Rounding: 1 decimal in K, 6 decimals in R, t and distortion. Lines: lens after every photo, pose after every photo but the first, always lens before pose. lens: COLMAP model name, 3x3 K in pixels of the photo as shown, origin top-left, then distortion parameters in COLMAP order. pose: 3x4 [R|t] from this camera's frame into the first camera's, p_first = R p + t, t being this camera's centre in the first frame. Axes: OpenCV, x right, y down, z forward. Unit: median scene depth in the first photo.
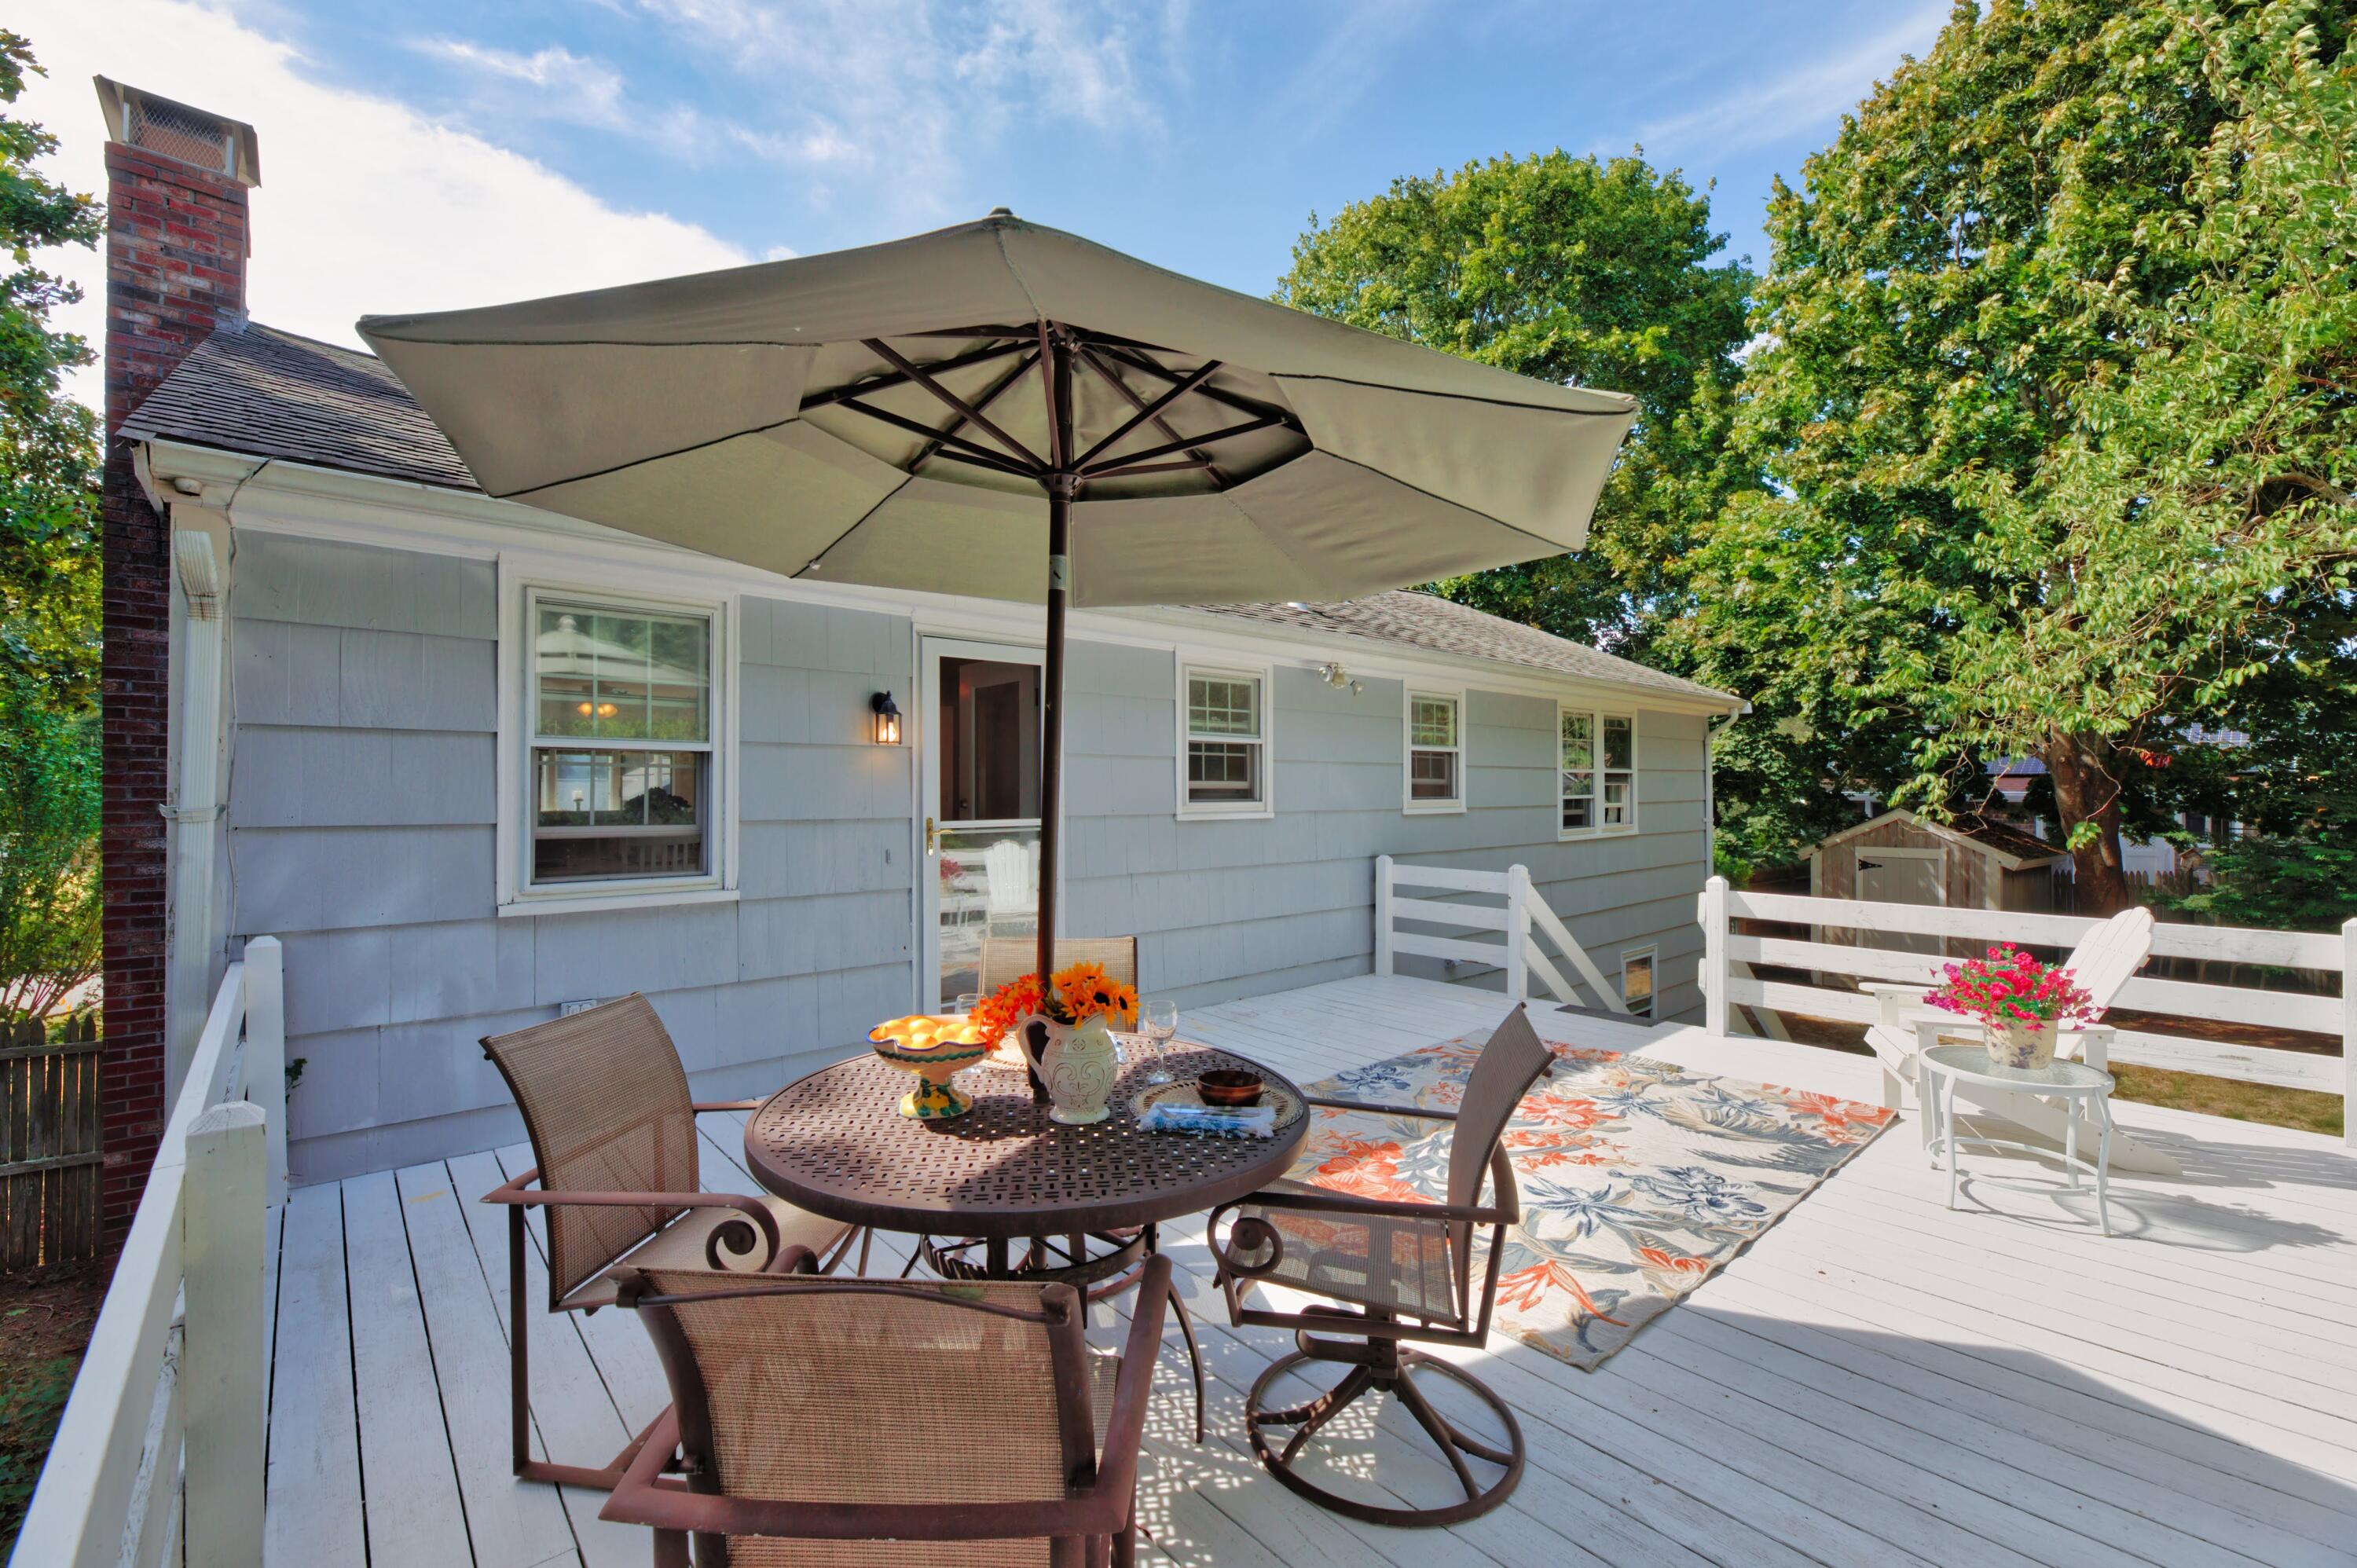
lens RADIAL K [[968.8, 0, 1172.7], [0, 968.8, 782.1], [0, 0, 1]] dist [0.001856, 0.000096]
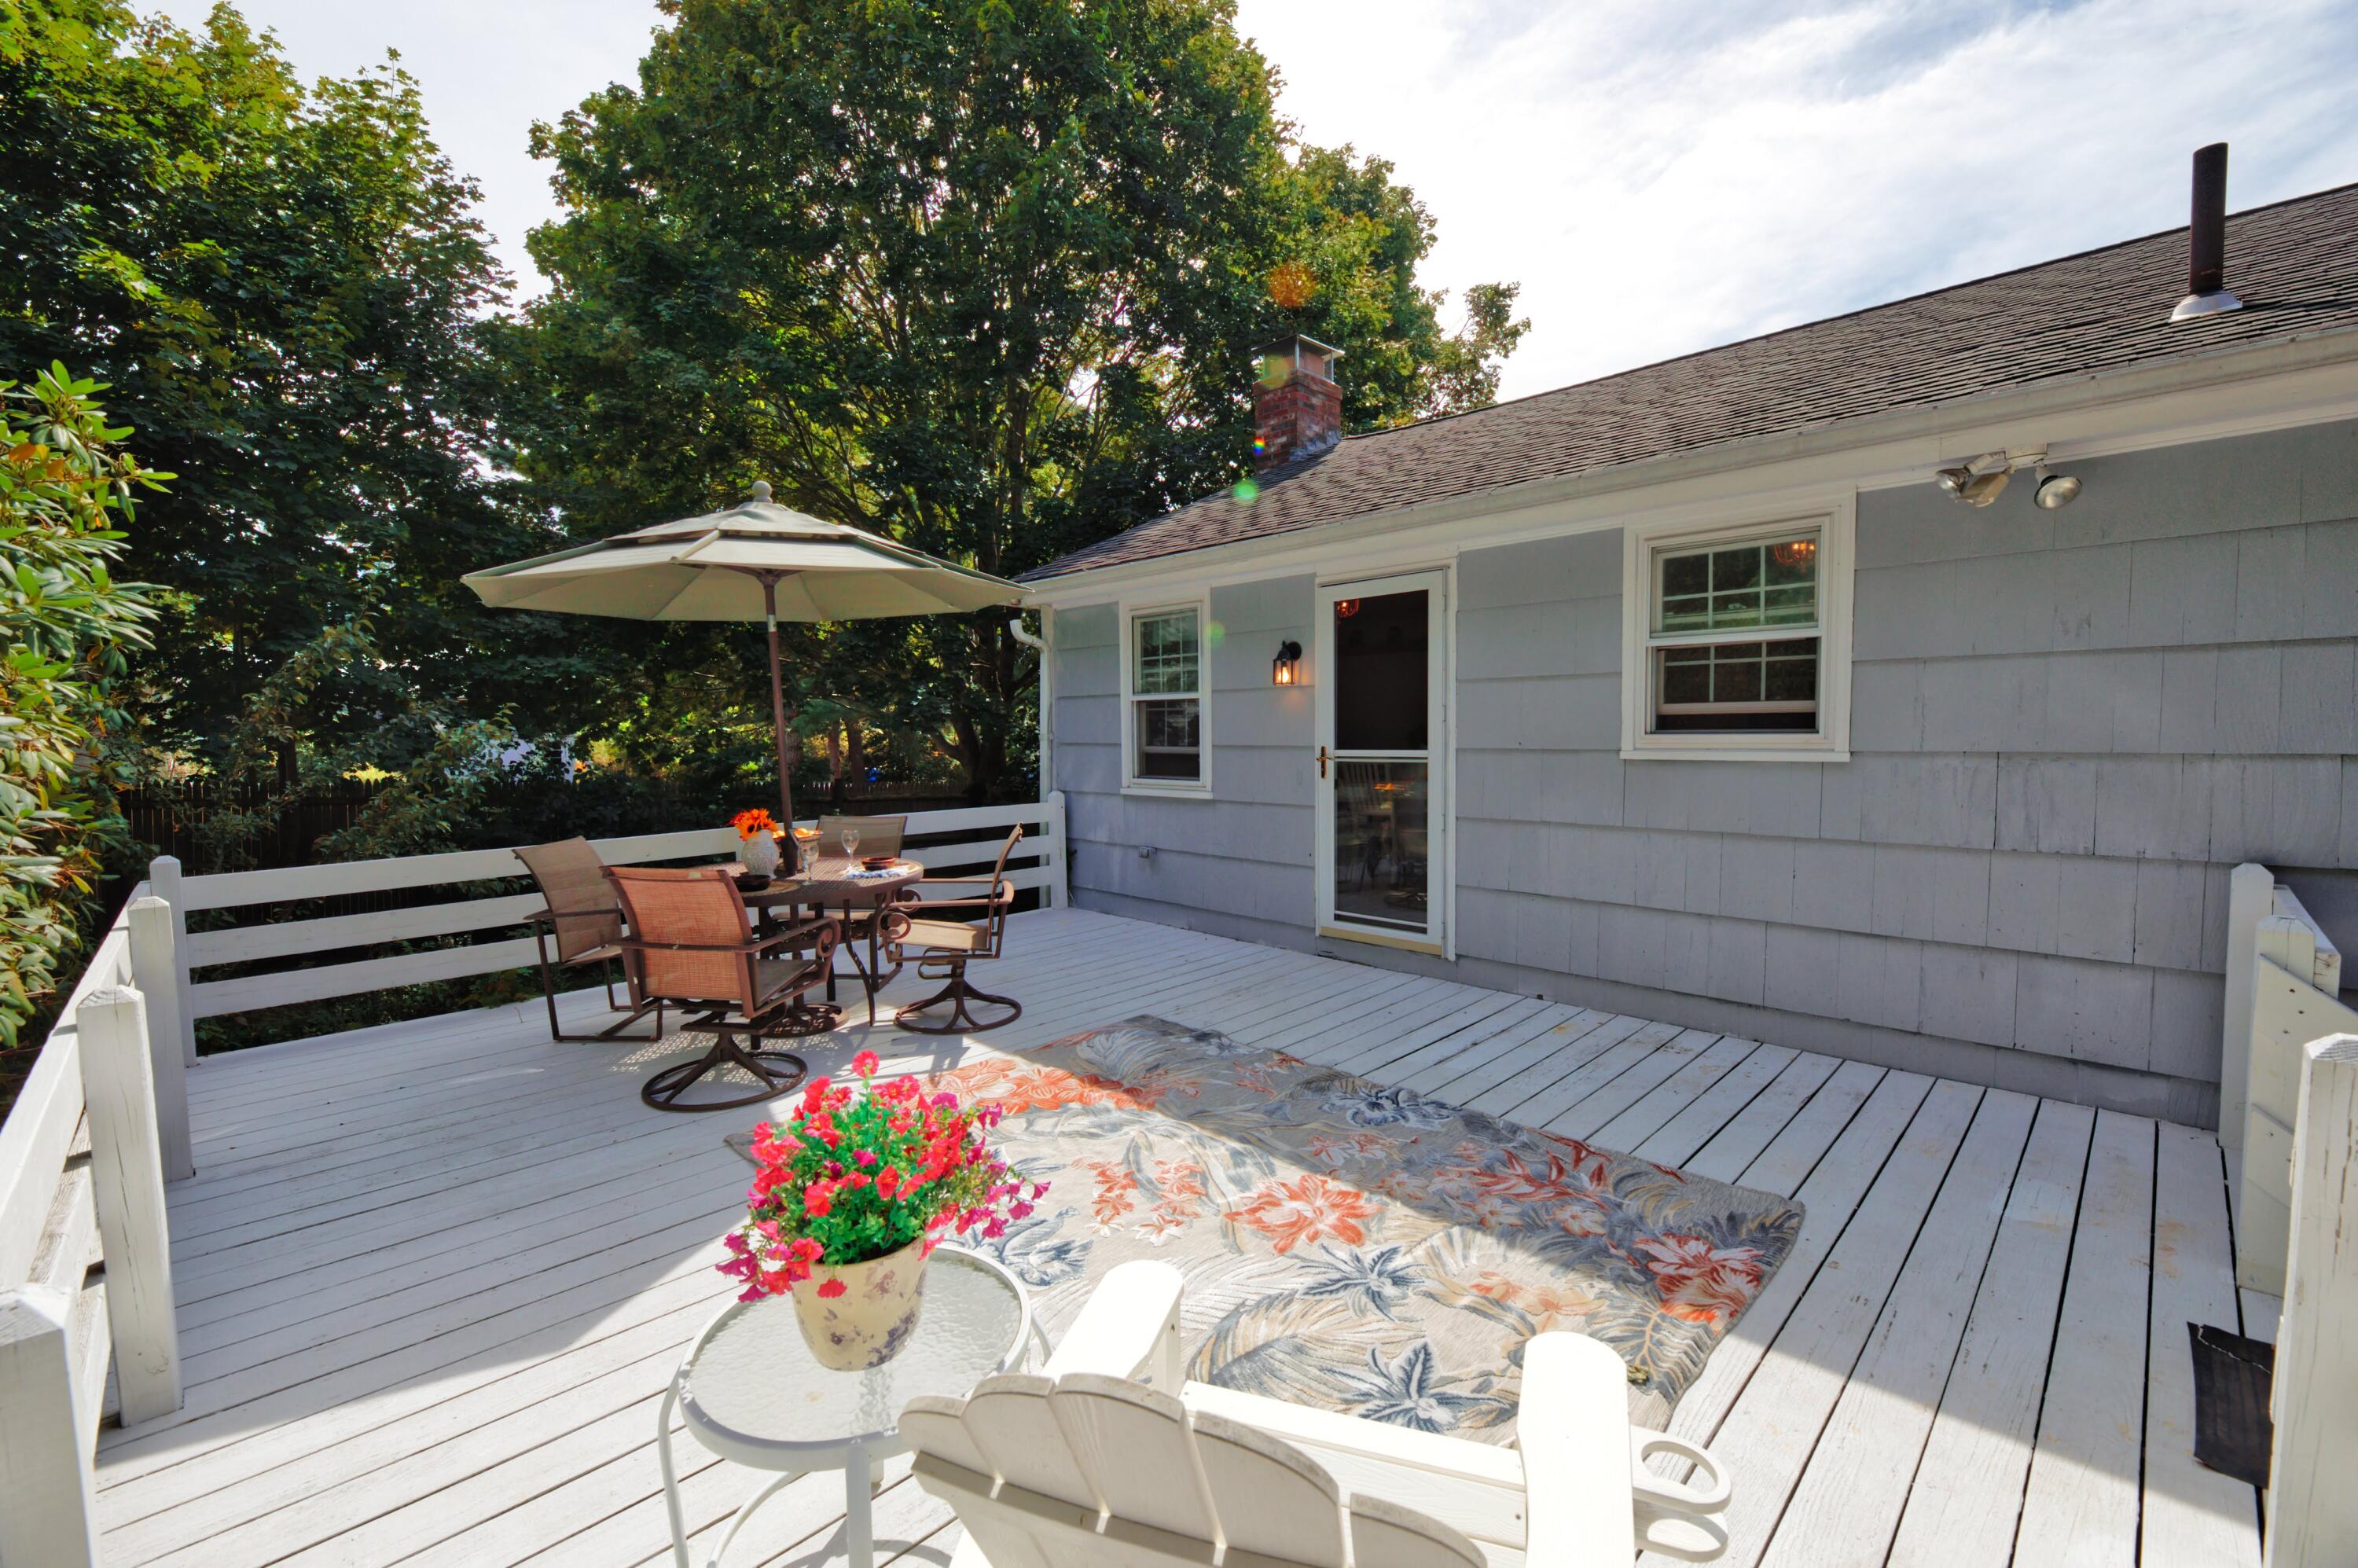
lens RADIAL K [[969.3, 0, 1175.1], [0, 969.3, 792.4], [0, 0, 1]] dist [0.001856, 0.000096]
pose [[0.052324, 0.070887, -0.996111, 0.876697], [0.025558, 0.997056, 0.072297, 0.003430], [0.998303, -0.029242, 0.050358, 0.751963]]
